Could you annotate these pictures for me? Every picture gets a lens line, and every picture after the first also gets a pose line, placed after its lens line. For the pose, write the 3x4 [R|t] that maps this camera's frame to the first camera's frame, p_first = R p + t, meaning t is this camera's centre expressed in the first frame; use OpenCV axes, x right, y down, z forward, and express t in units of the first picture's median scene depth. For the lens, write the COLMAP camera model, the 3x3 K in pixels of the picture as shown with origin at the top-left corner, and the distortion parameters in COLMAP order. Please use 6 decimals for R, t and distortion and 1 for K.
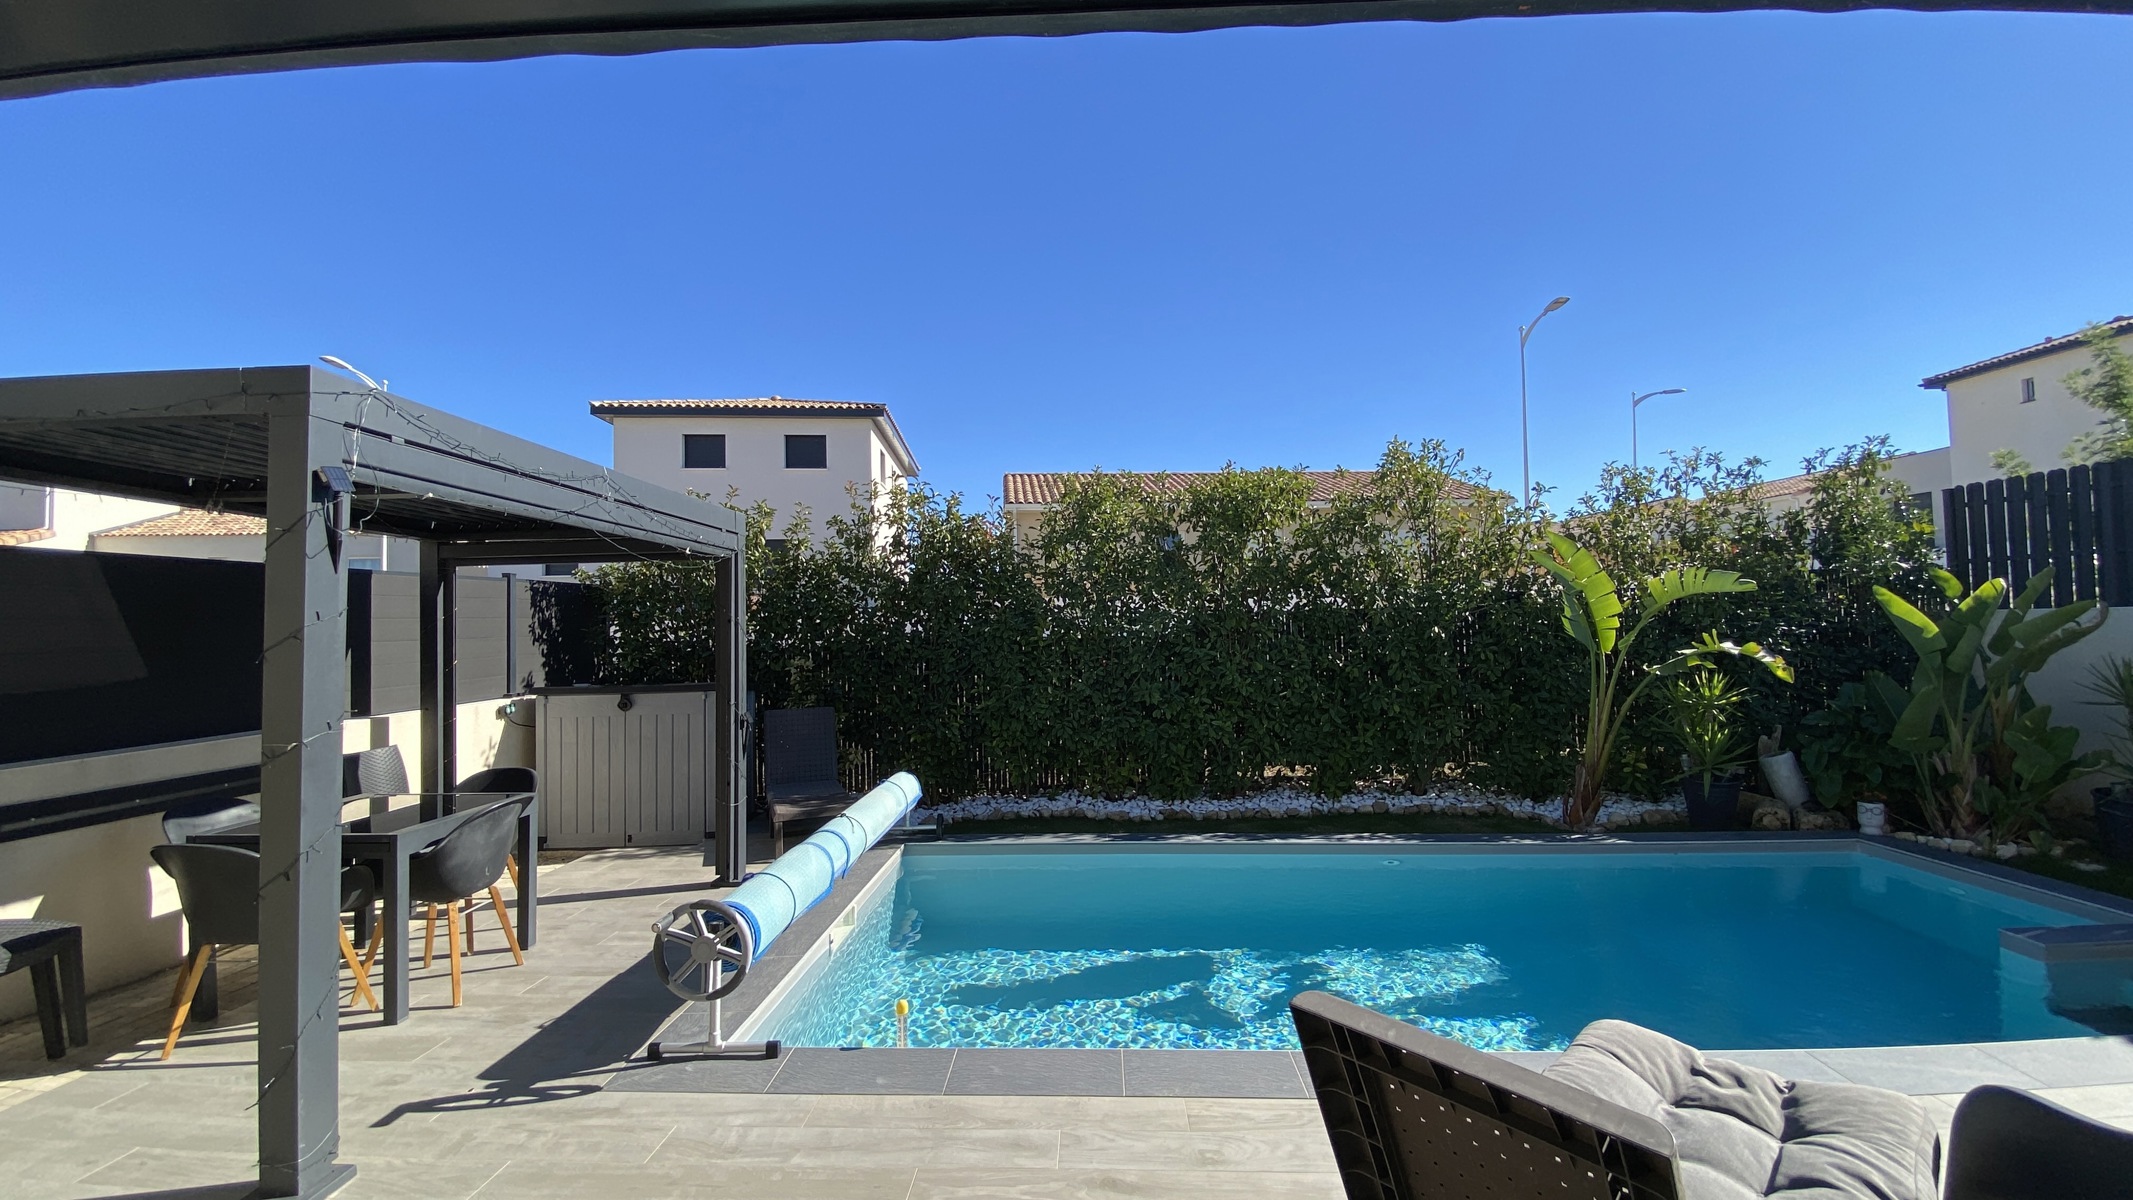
lens RADIAL K [[891.2, 0, 1030.7], [0, 891.2, 600.6], [0, 0, 1]] dist [-0.017251, -0.000304]
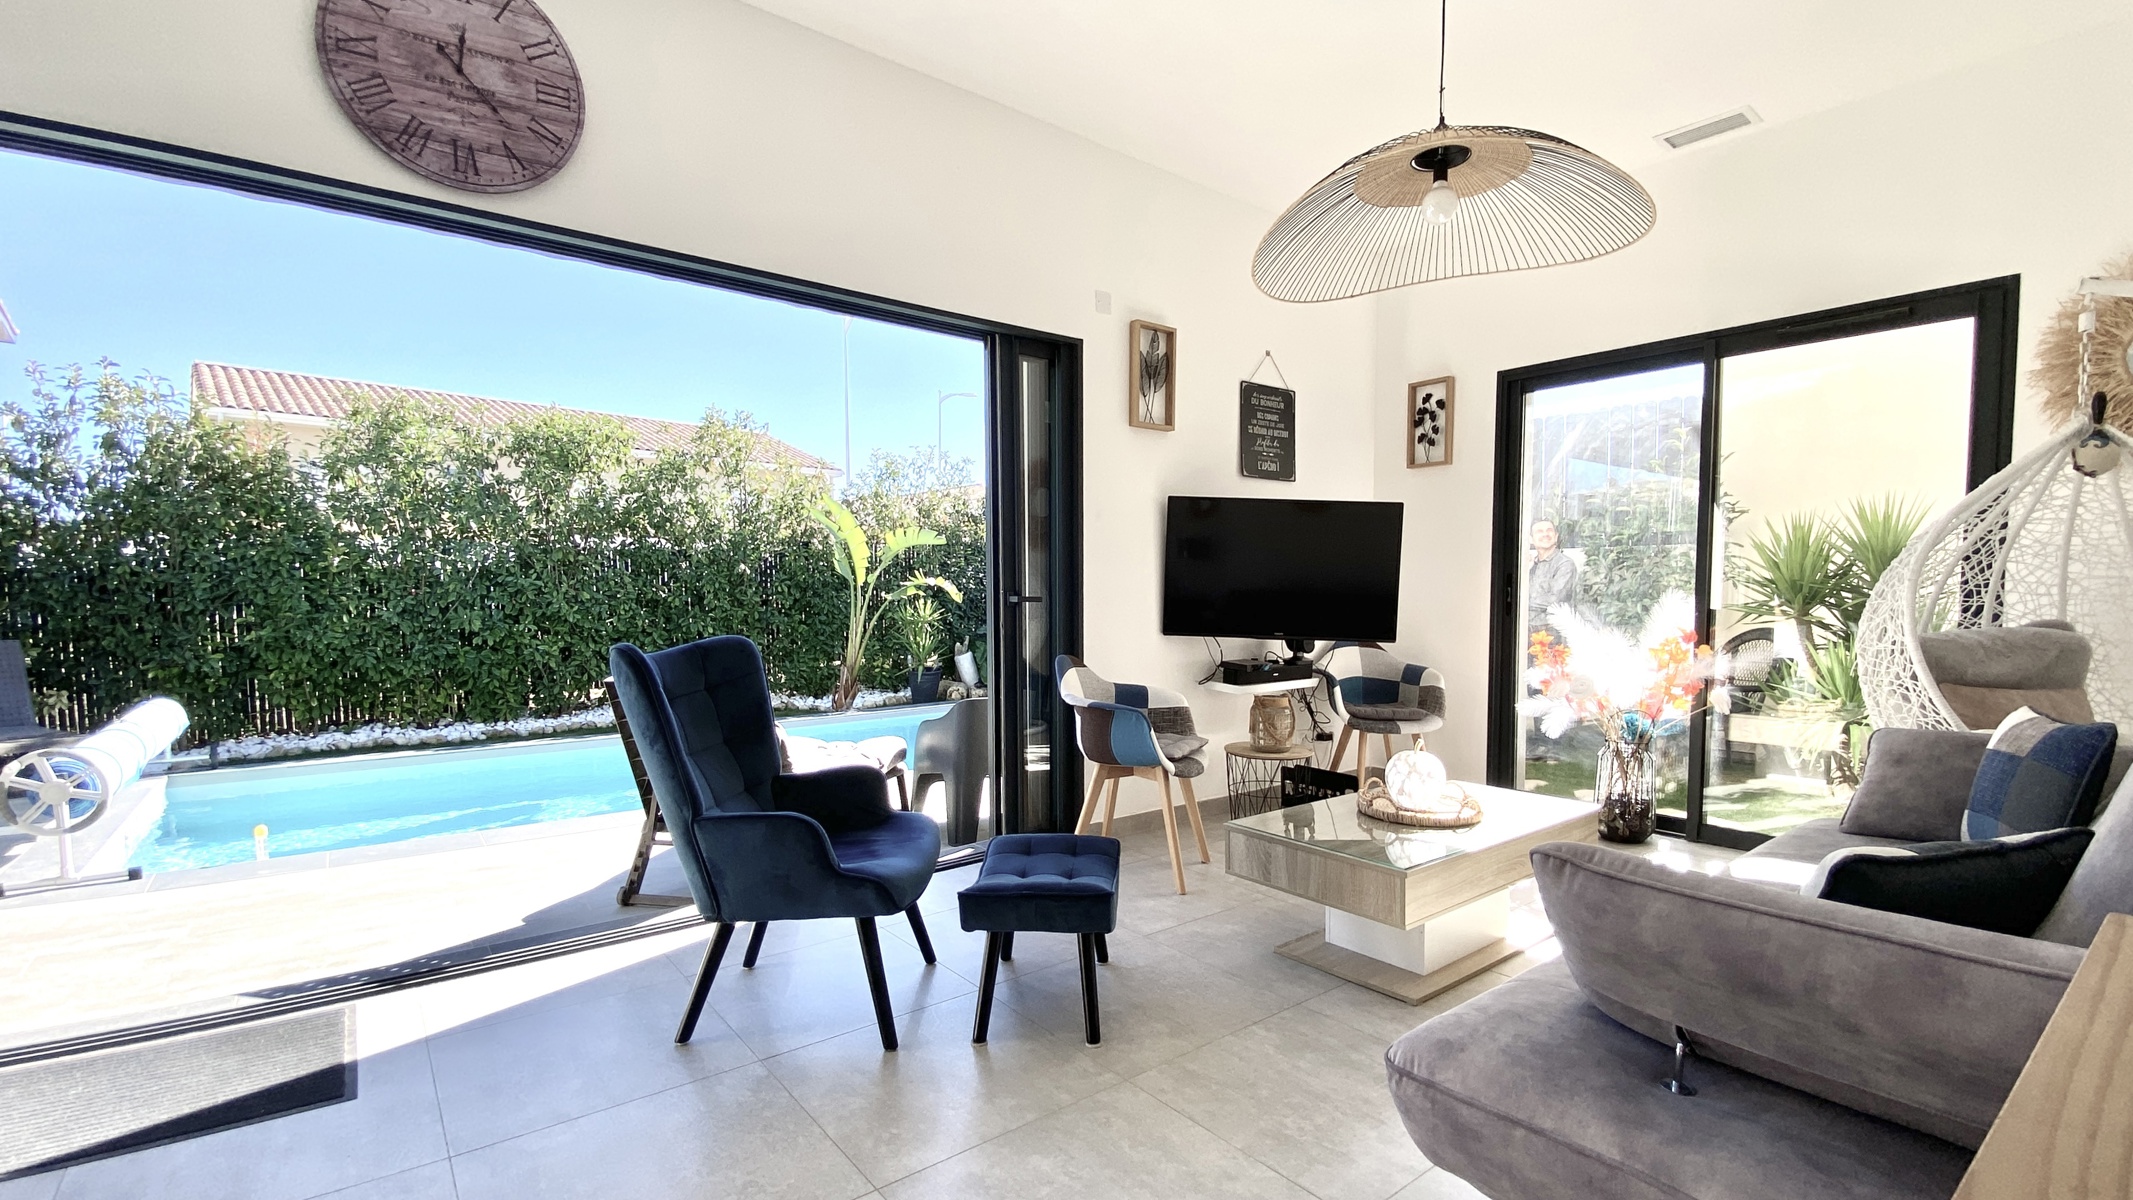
lens RADIAL K [[908.8, 0, 1080.3], [0, 908.8, 644.7], [0, 0, 1]] dist [0.019052, -0.022230]
pose [[0.734071, -0.024929, 0.678615, -0.063915], [-0.035778, 0.996518, 0.075309, 0.026680], [-0.678129, -0.079561, 0.730623, -0.251645]]
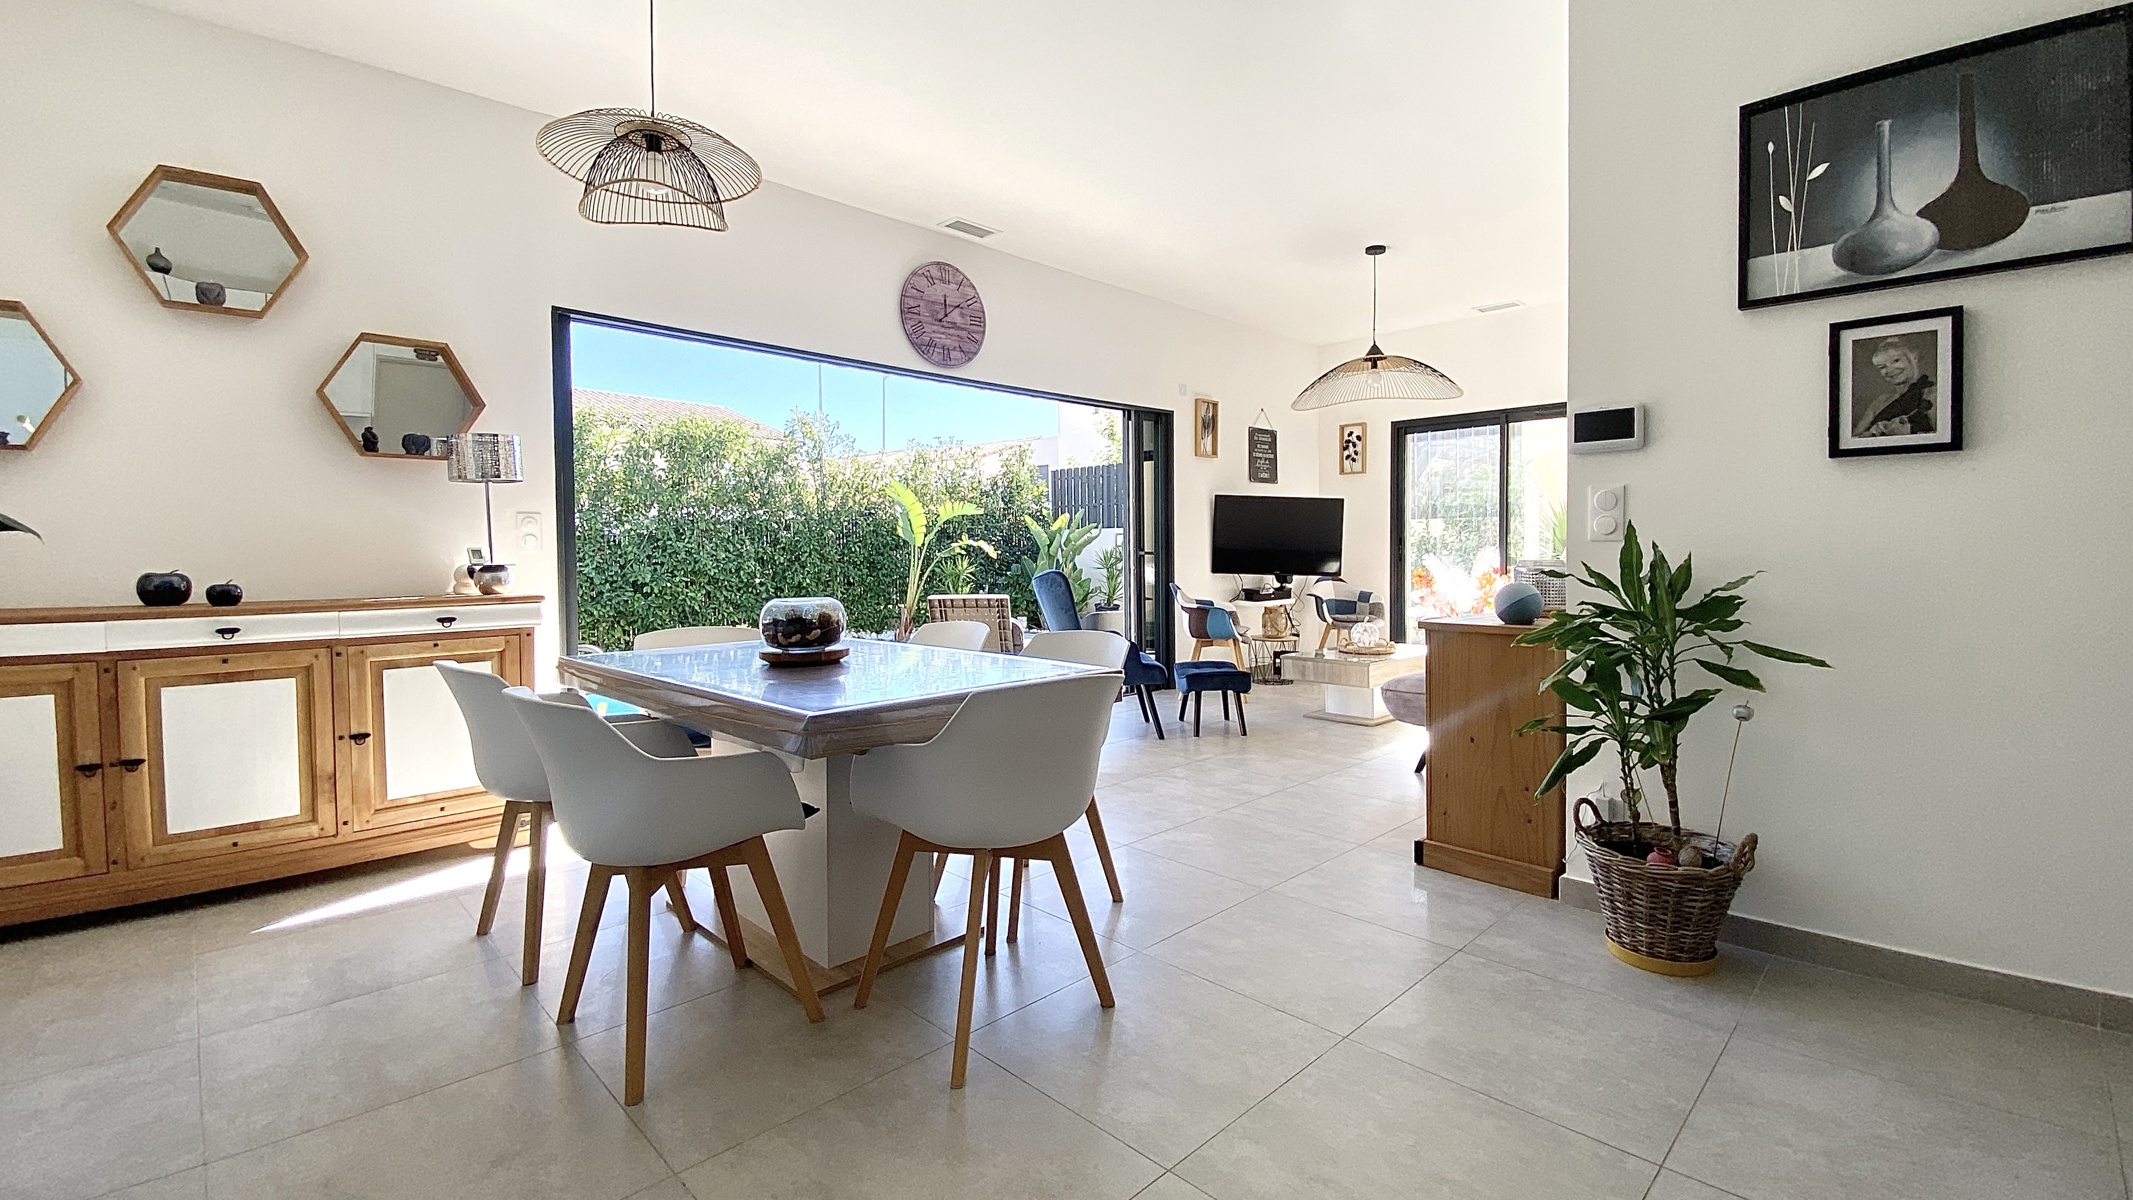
lens RADIAL K [[842.4, 0, 1057.0], [0, 842.4, 577.7], [0, 0, 1]] dist [-0.018430, -0.000129]
pose [[0.685917, -0.013063, 0.727562, -0.368999], [-0.030846, 0.998418, 0.047007, 0.028233], [-0.727025, -0.054685, 0.684430, -0.358818]]
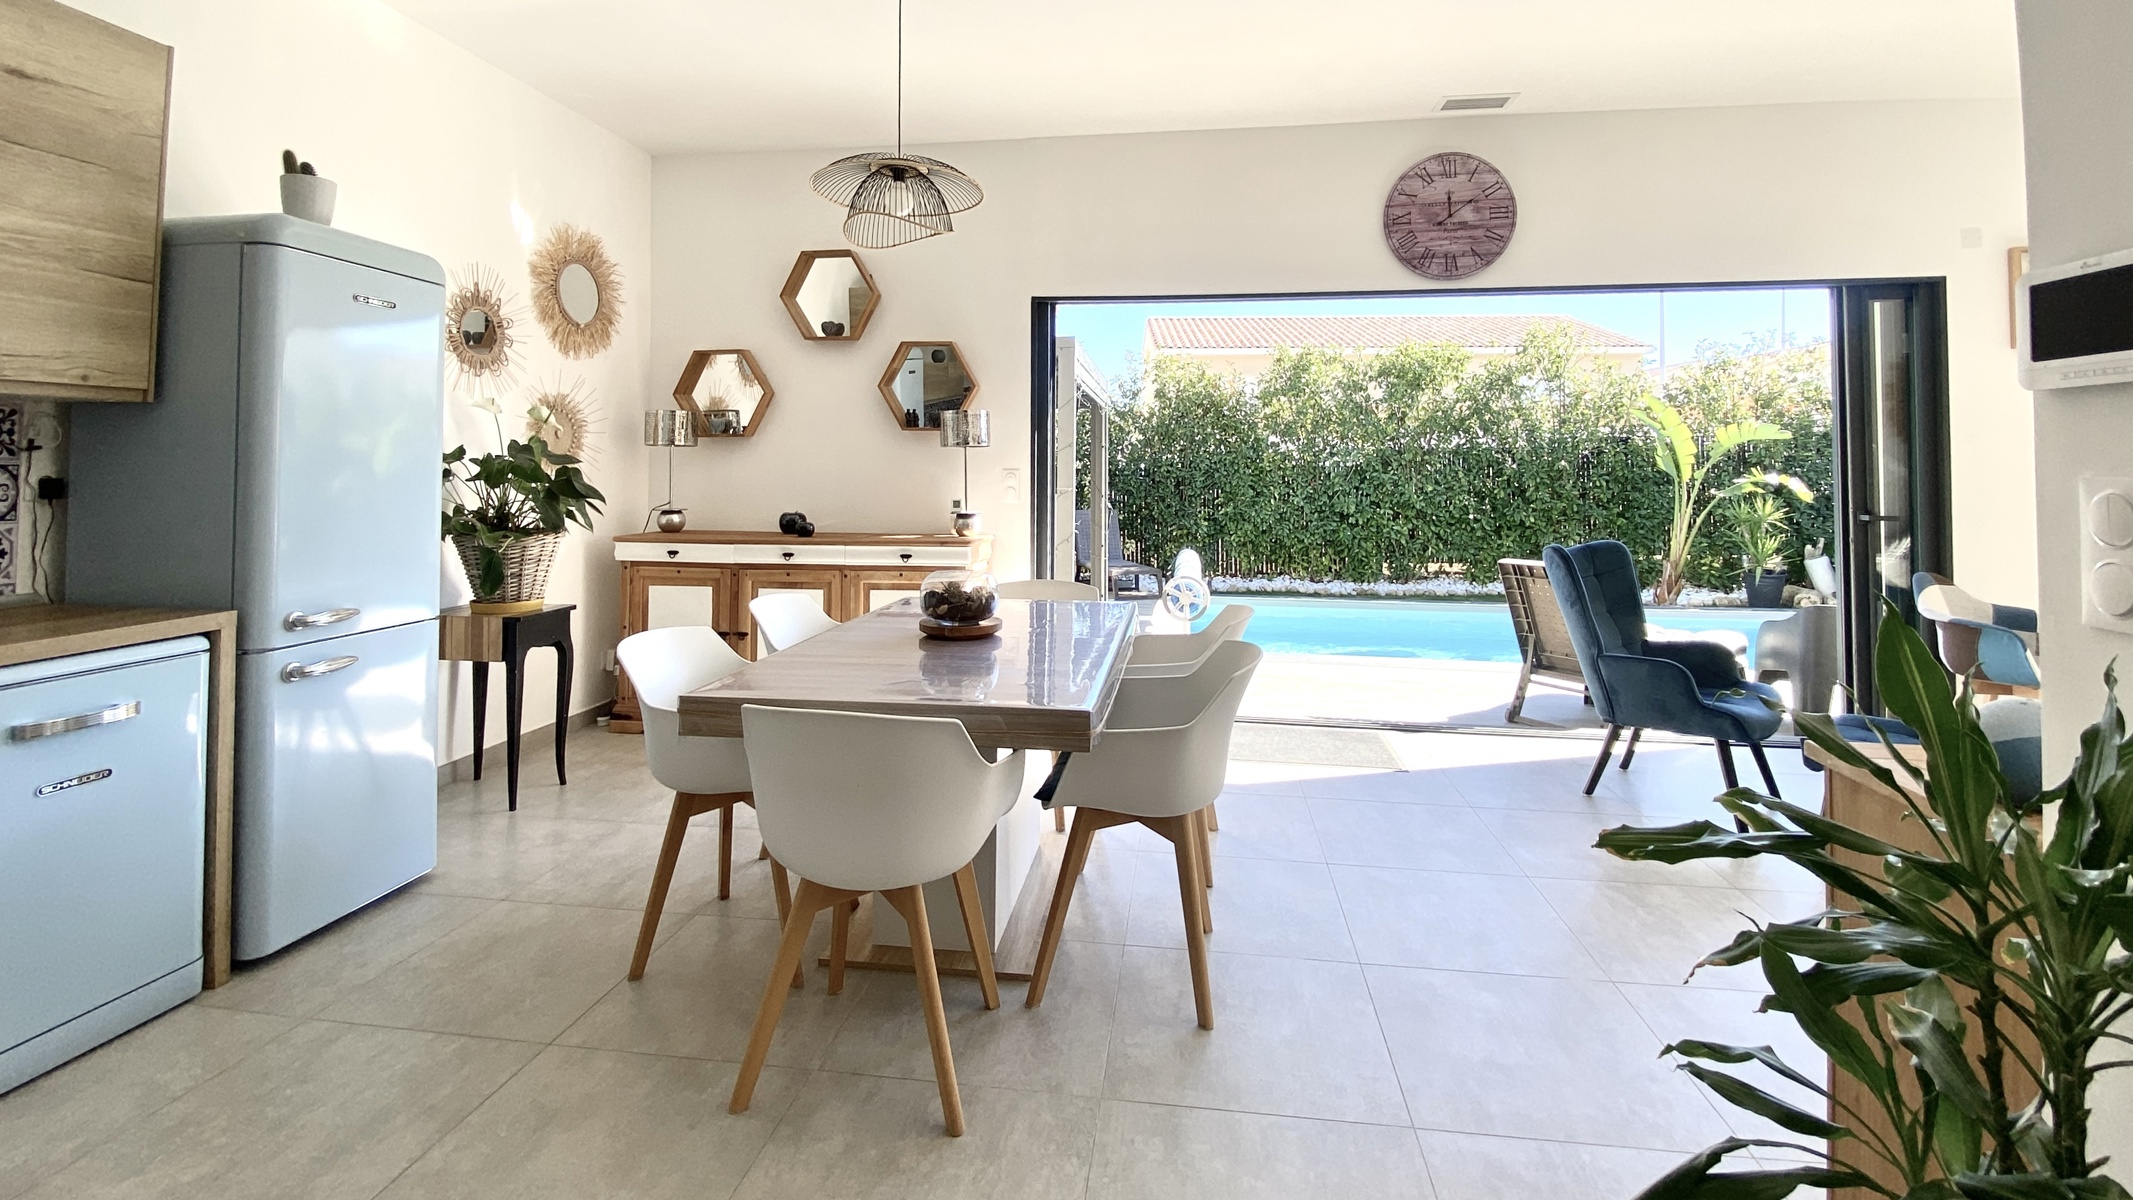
lens RADIAL K [[881.7, 0, 1062.5], [0, 881.7, 452.9], [0, 0, 1]] dist [-0.032649, -0.000221]
pose [[0.994534, 0.019231, -0.102631, -0.167272], [-0.017359, 0.999667, 0.019100, 0.003996], [0.102964, -0.017214, 0.994536, -0.401696]]
